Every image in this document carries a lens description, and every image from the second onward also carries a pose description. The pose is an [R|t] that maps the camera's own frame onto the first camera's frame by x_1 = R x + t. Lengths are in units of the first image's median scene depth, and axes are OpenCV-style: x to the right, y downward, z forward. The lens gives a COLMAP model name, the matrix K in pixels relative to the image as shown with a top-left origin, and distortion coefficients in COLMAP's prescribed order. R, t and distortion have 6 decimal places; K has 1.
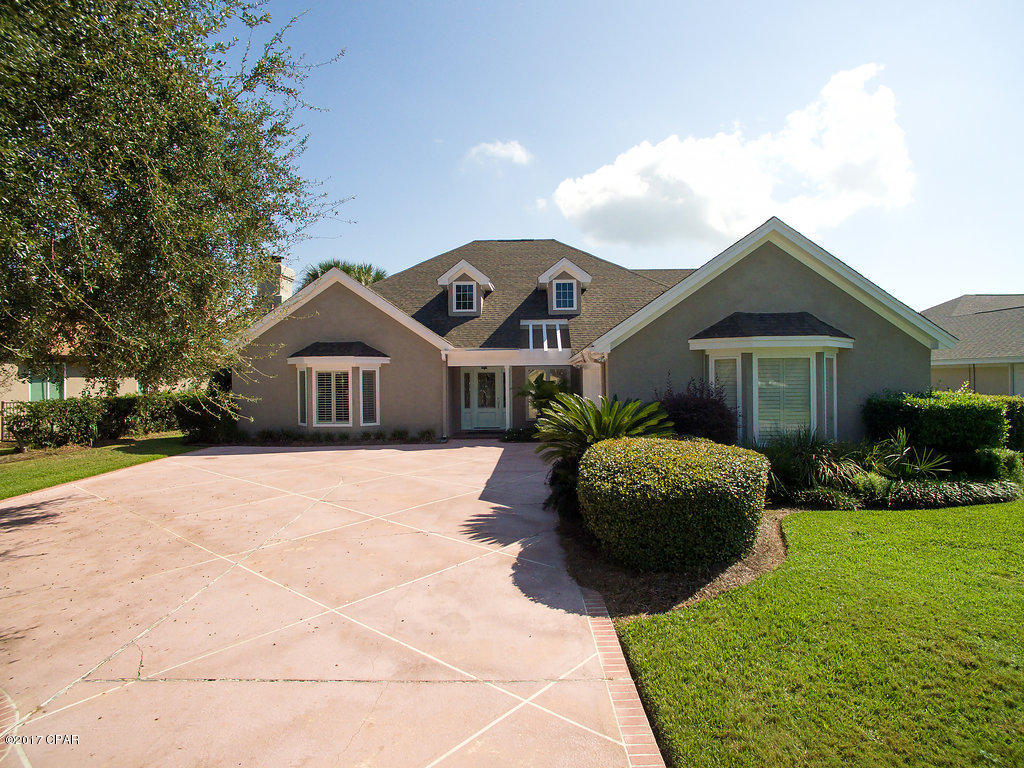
lens RADIAL K [[606.4, 0, 516.8], [0, 606.4, 380.7], [0, 0, 1]] dist [-0.123062, 0.090008]
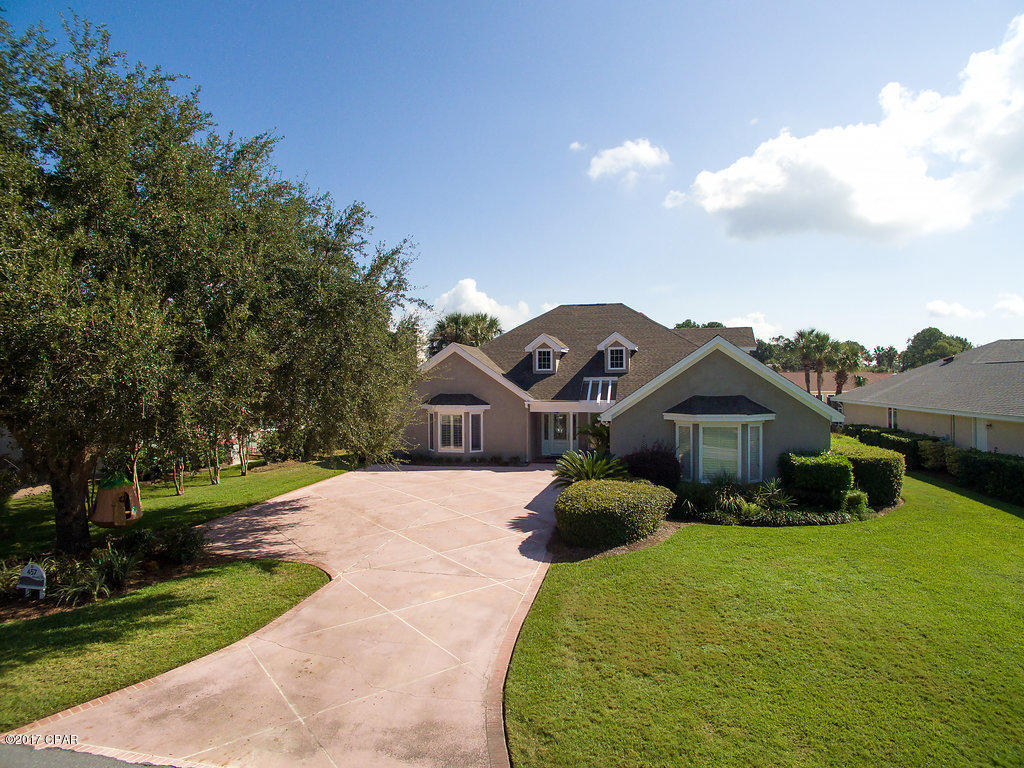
lens RADIAL K [[606.4, 0, 516.8], [0, 606.4, 380.7], [0, 0, 1]] dist [-0.123062, 0.090008]
pose [[0.977592, 0.004071, -0.210471, 0.160467], [-0.004287, 0.999991, -0.000569, -0.098806], [0.210467, 0.001458, 0.977600, -0.413865]]
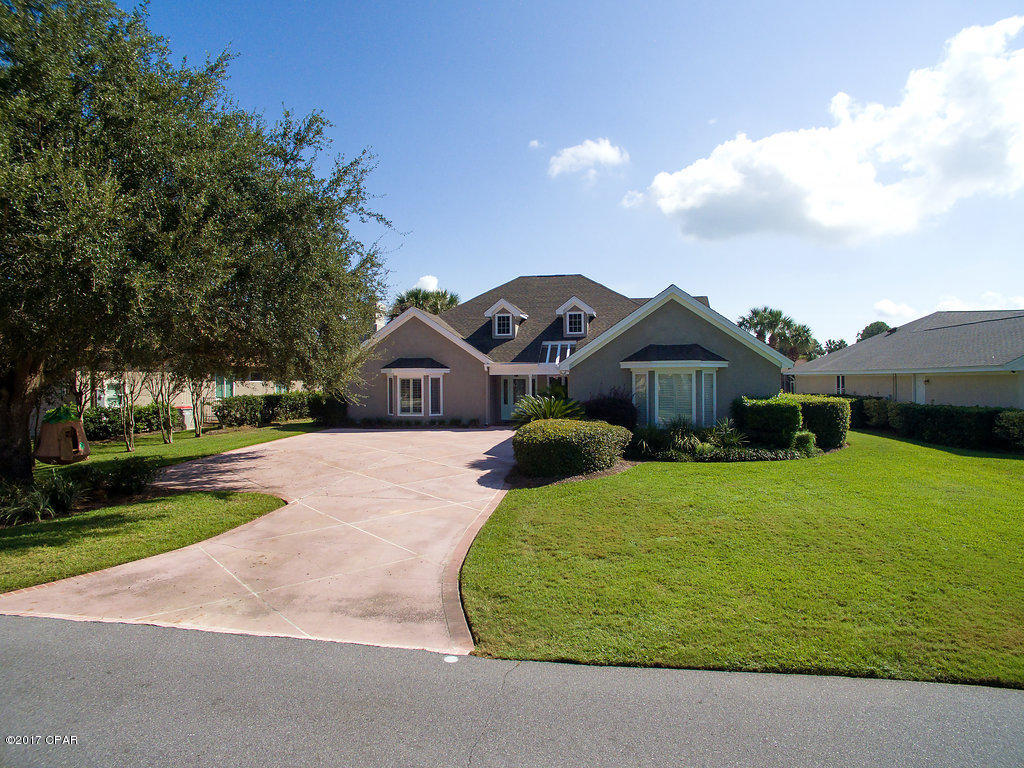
lens RADIAL K [[606.4, 0, 516.8], [0, 606.4, 380.7], [0, 0, 1]] dist [-0.123062, 0.090008]
pose [[0.989075, 0.003638, -0.147369, 0.166433], [-0.003439, 0.999993, 0.001603, -0.012969], [0.147374, -0.001079, 0.989080, -0.421546]]
